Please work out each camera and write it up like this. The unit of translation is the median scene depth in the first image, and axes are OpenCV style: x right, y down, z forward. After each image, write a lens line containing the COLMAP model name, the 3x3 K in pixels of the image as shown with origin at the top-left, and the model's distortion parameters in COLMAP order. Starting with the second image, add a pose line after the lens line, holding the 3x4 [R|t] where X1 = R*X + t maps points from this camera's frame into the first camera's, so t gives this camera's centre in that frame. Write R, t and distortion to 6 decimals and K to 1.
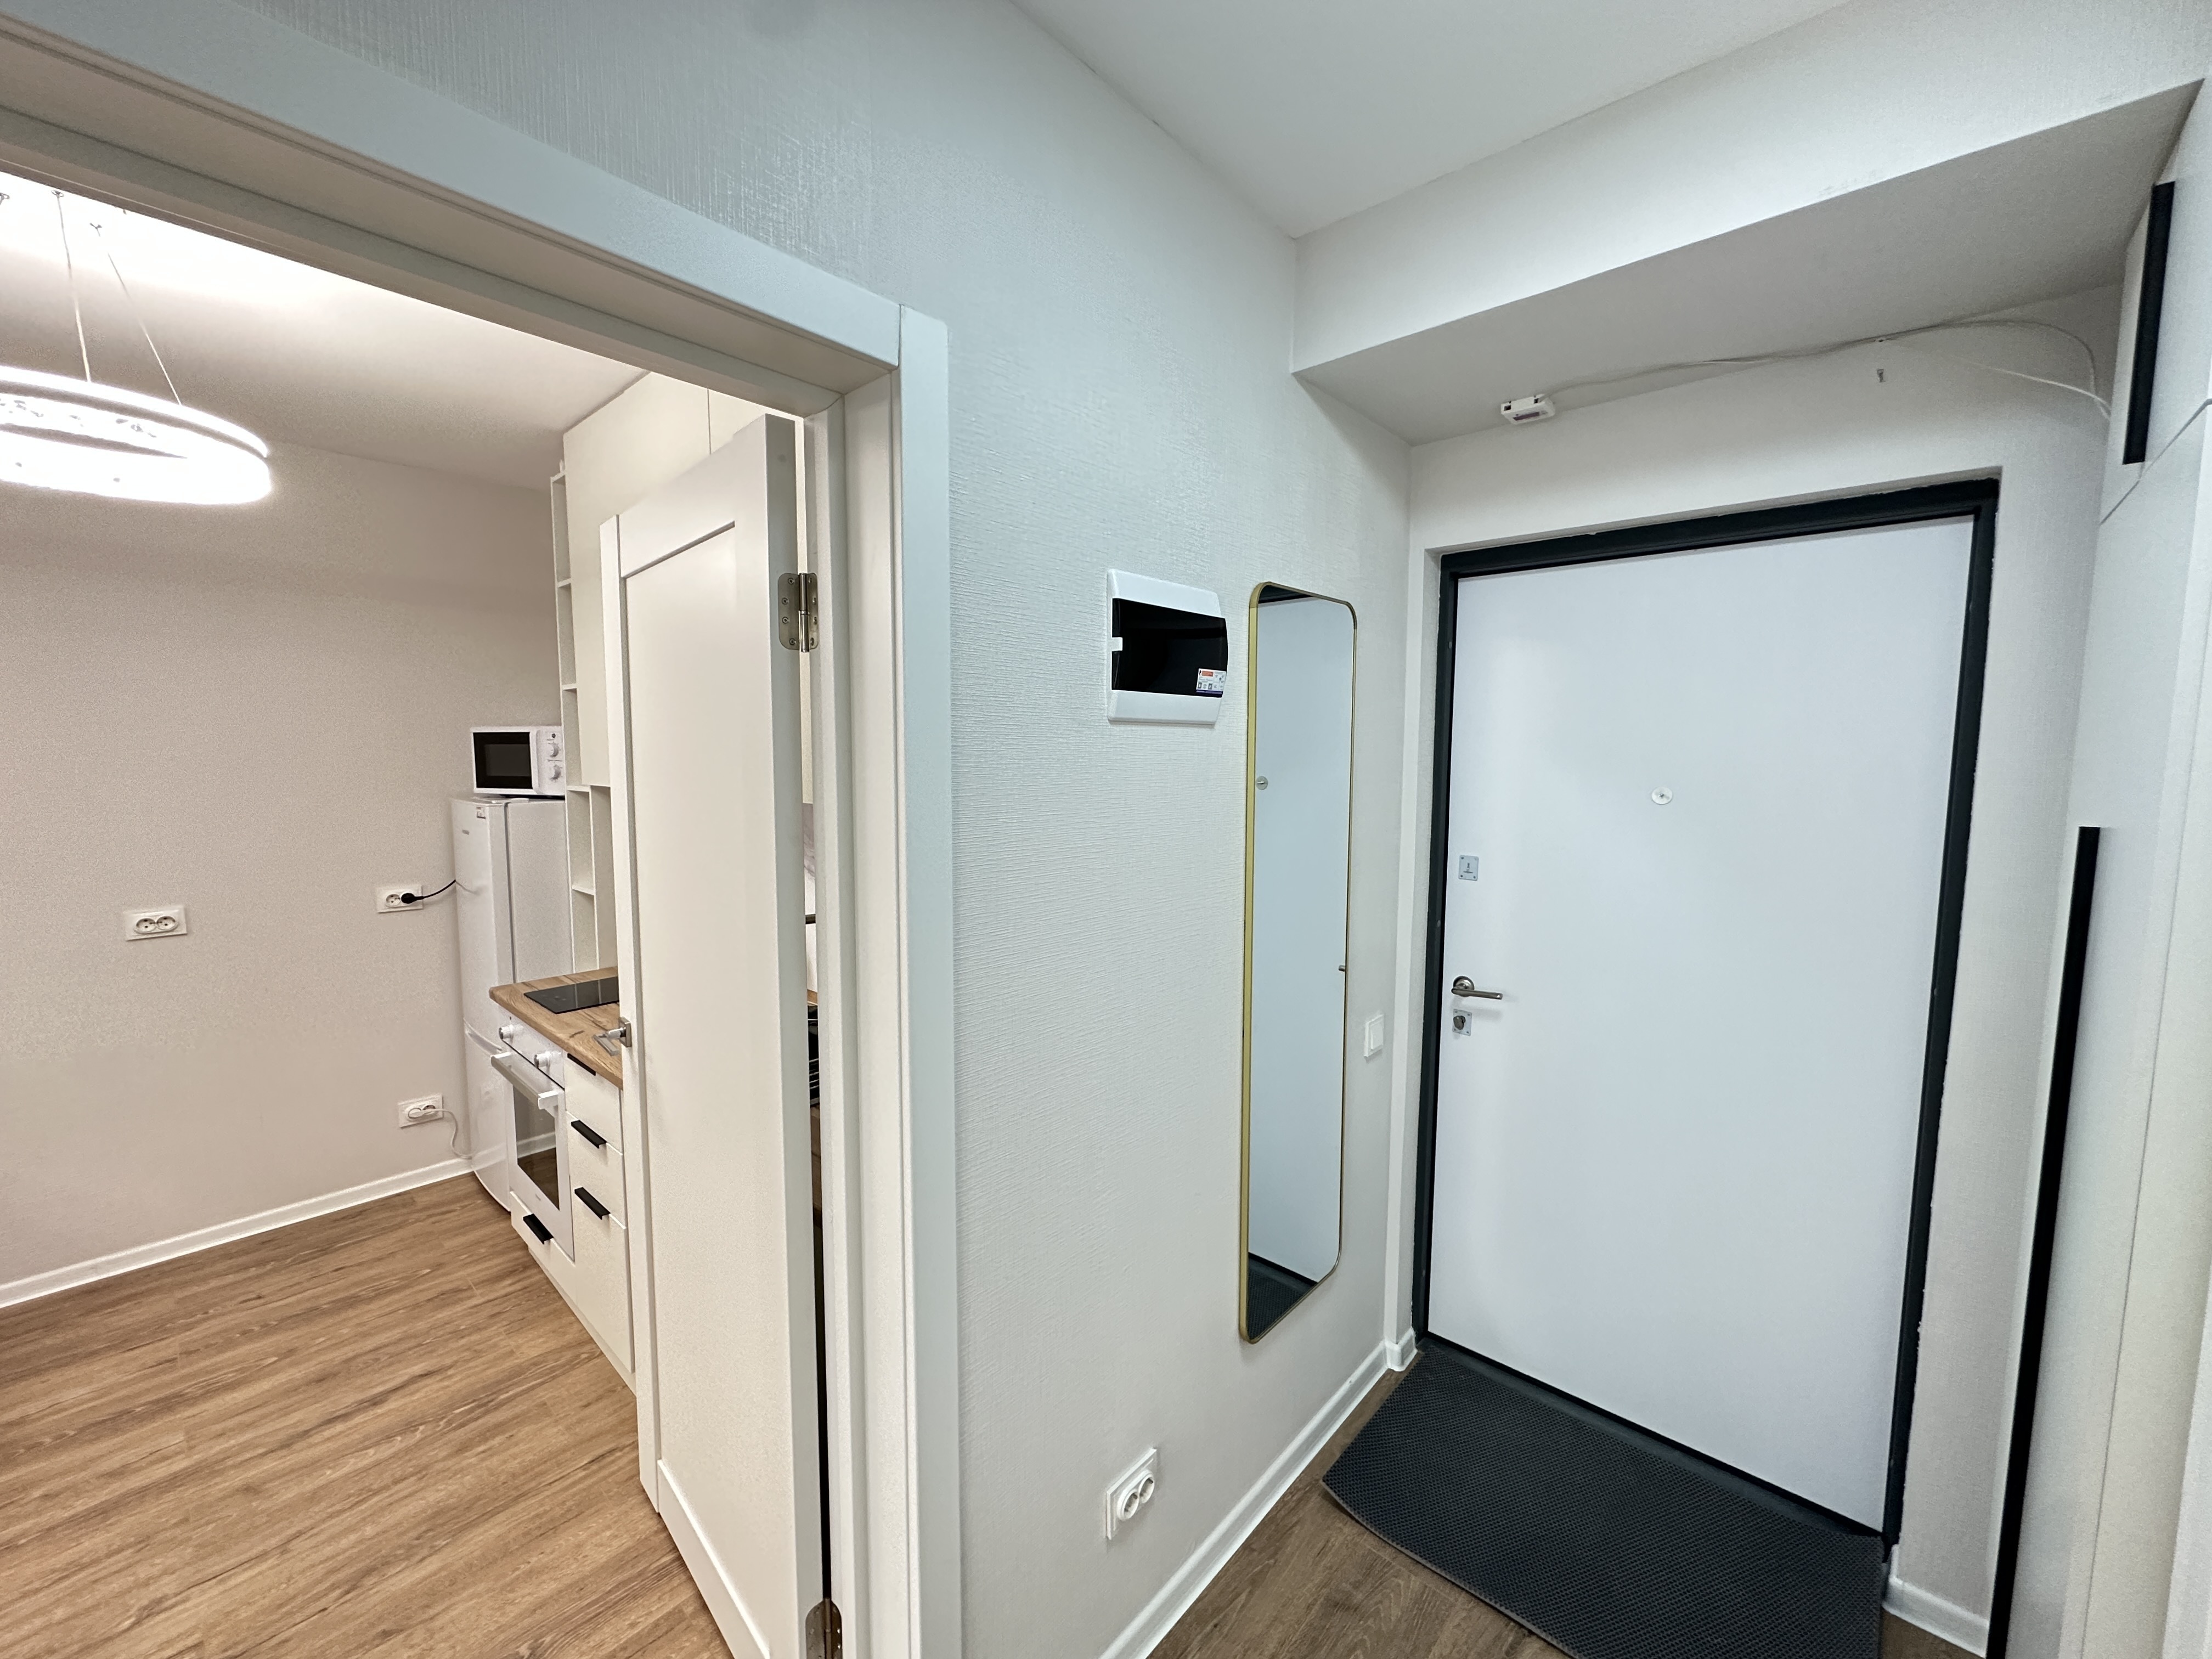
lens RADIAL K [[885.2, 0, 1104.5], [0, 885.2, 829.0], [0, 0, 1]] dist [-0.004367, 0.000829]
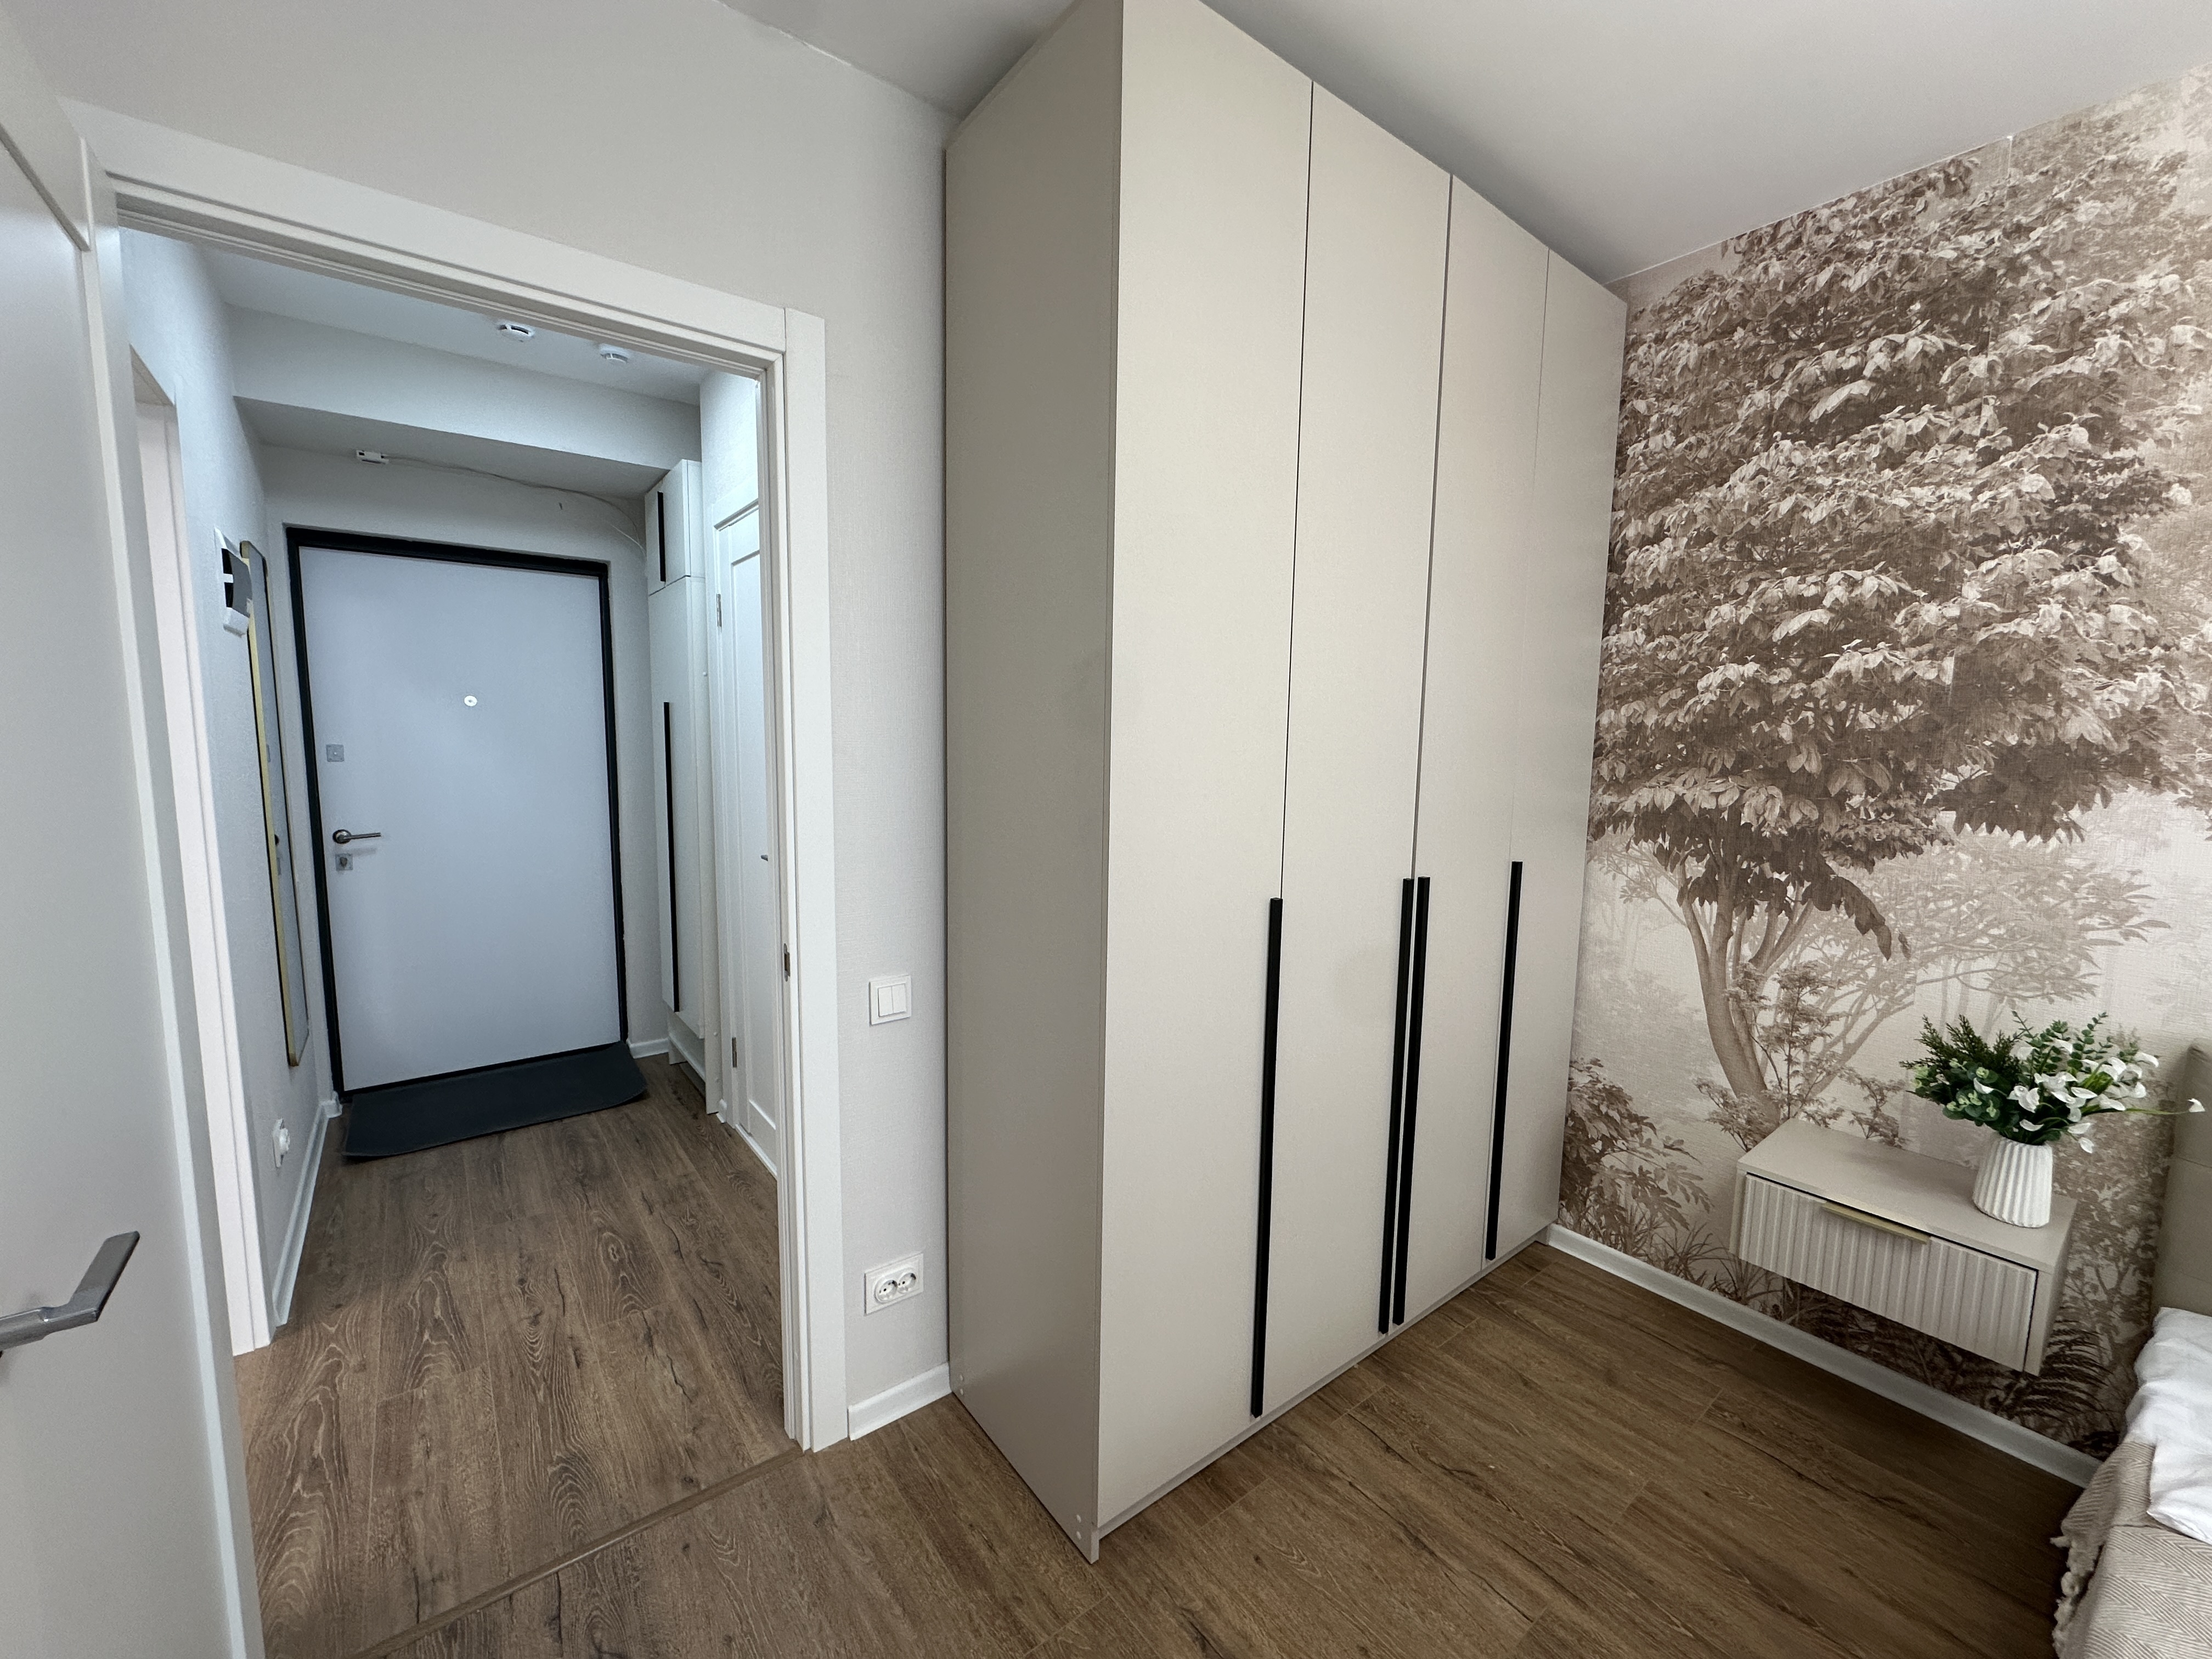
lens RADIAL K [[885.2, 0, 1100.5], [0, 885.2, 828.5], [0, 0, 1]] dist [-0.004367, 0.000829]
pose [[0.178245, -0.109616, 0.977861, -0.994176], [0.074801, 0.992410, 0.097612, 0.150583], [-0.981139, 0.055746, 0.185091, -0.606456]]
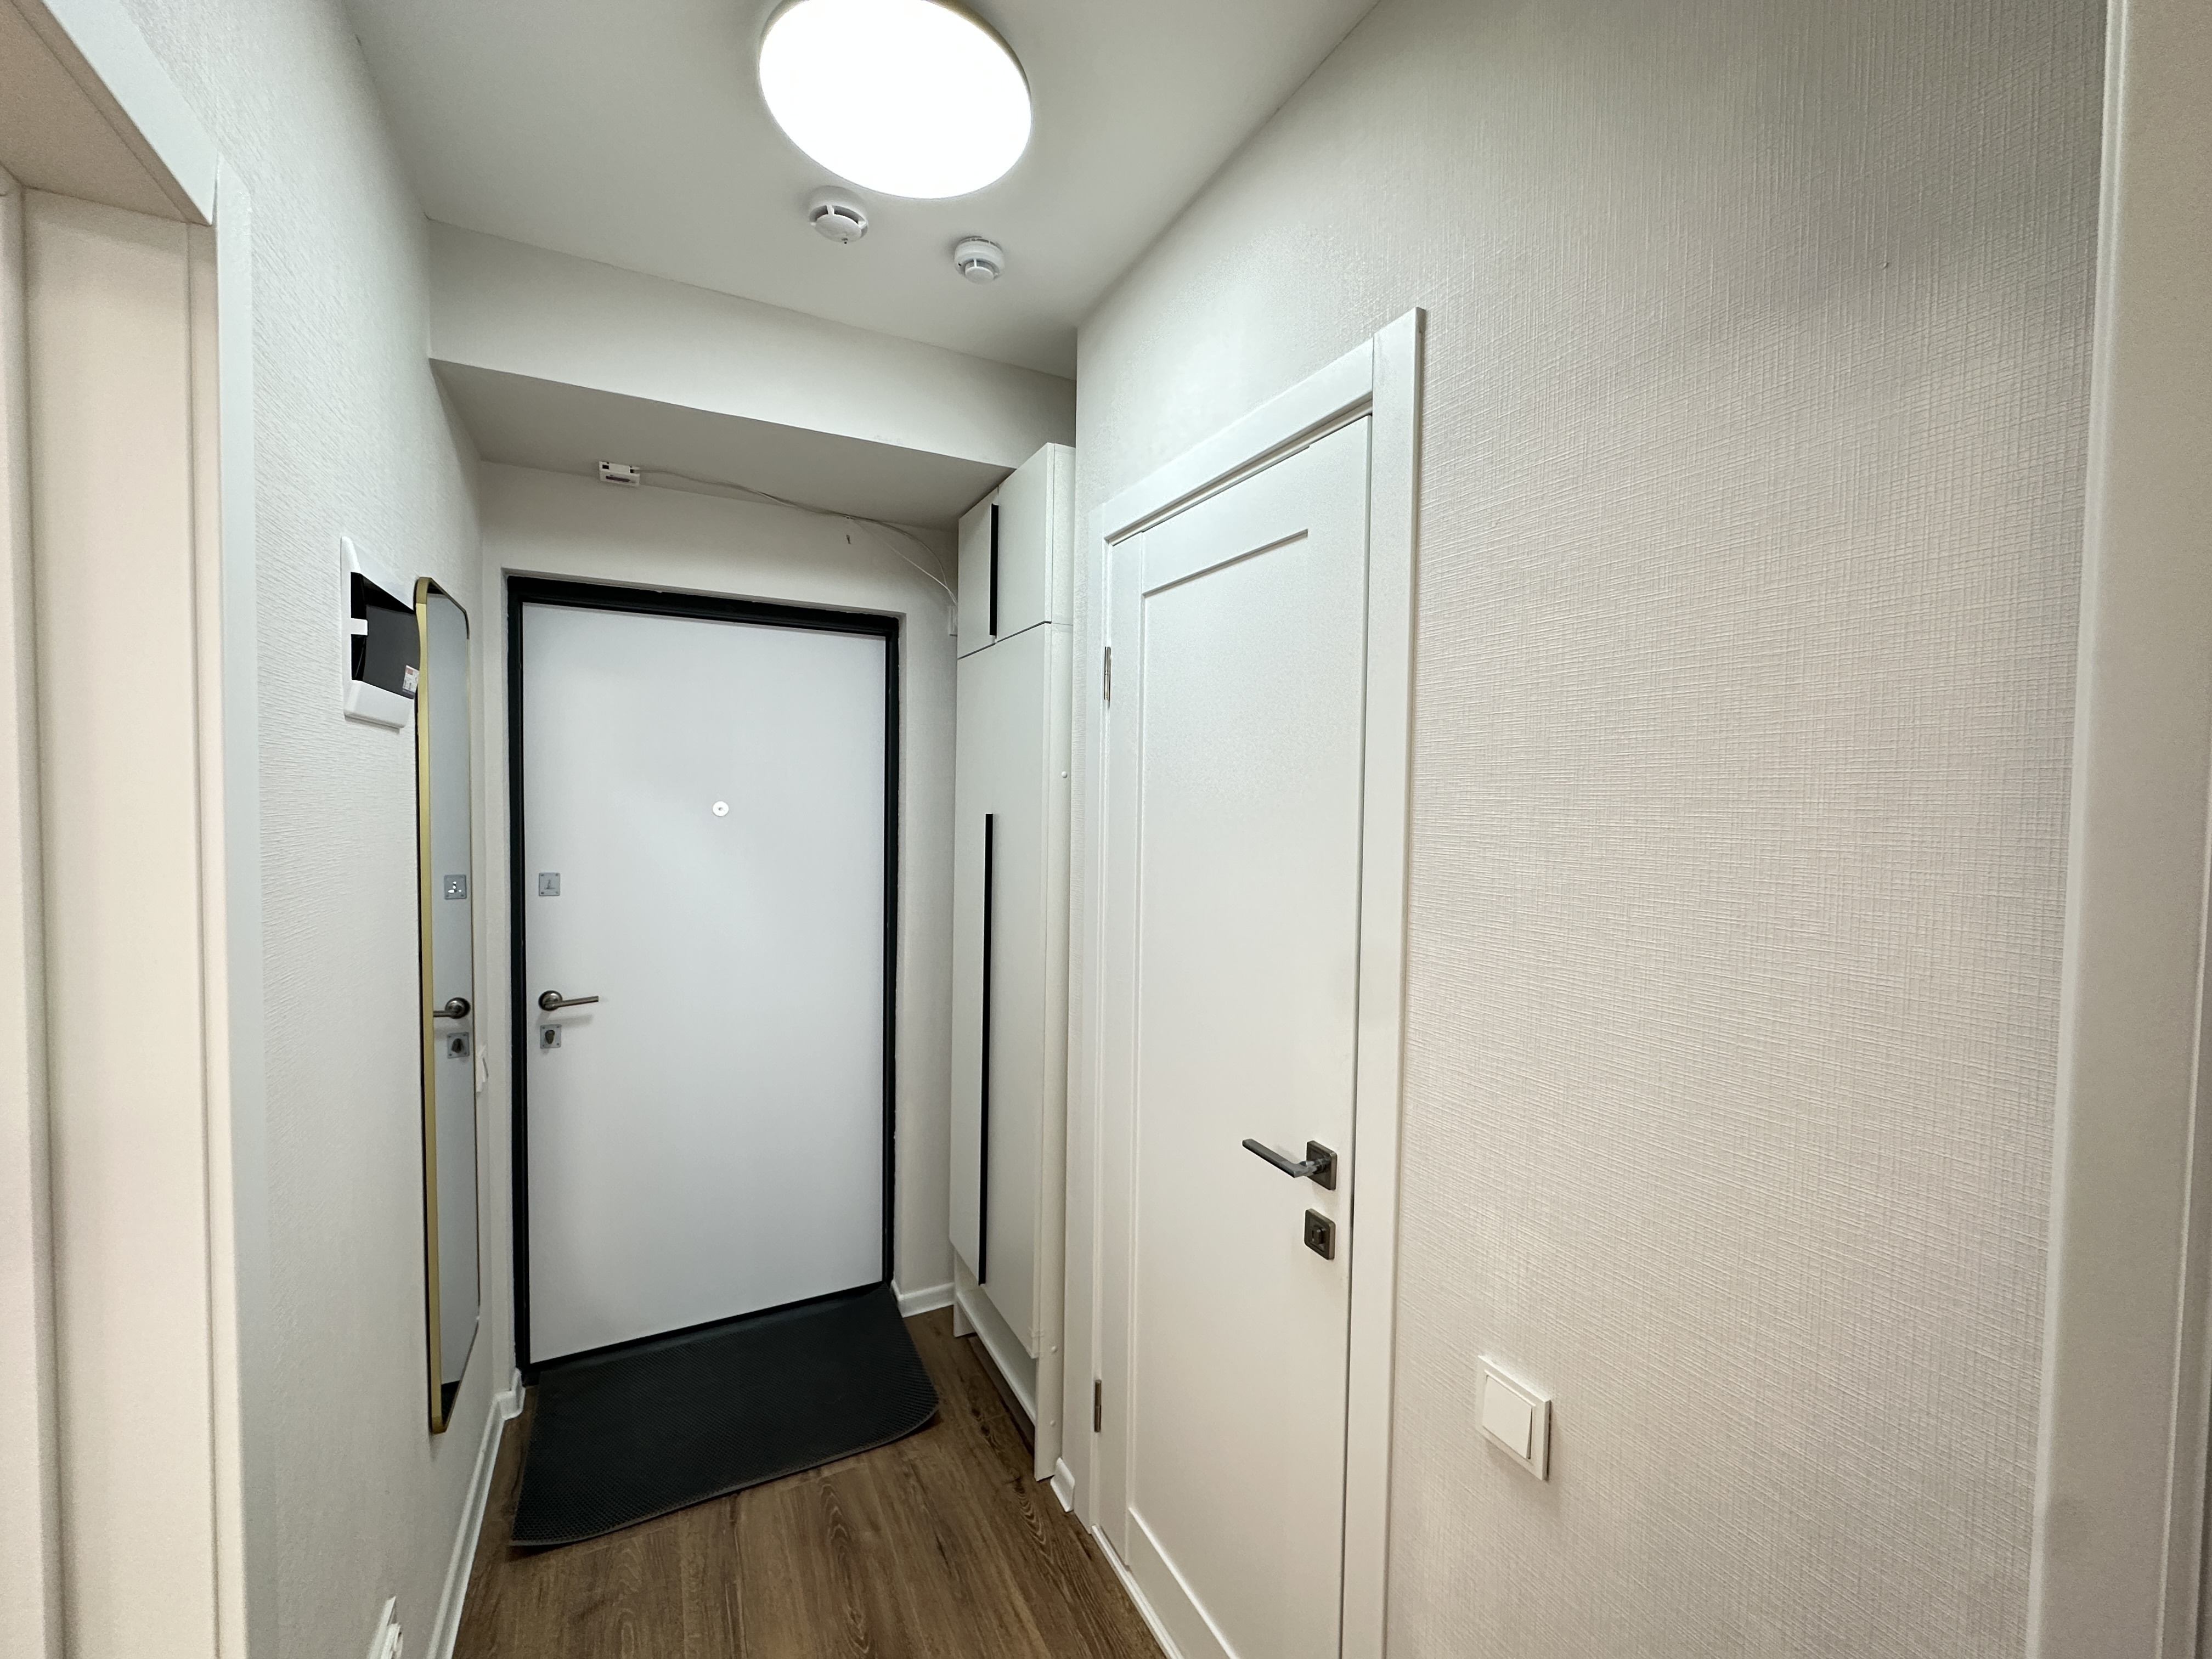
lens RADIAL K [[885.2, 0, 1100.4], [0, 885.2, 829.4], [0, 0, 1]] dist [-0.004367, 0.000829]
pose [[0.356083, -0.033395, 0.933857, -0.406454], [0.069889, 0.997514, 0.009023, 0.020167], [-0.931837, 0.062054, 0.357532, 0.038025]]
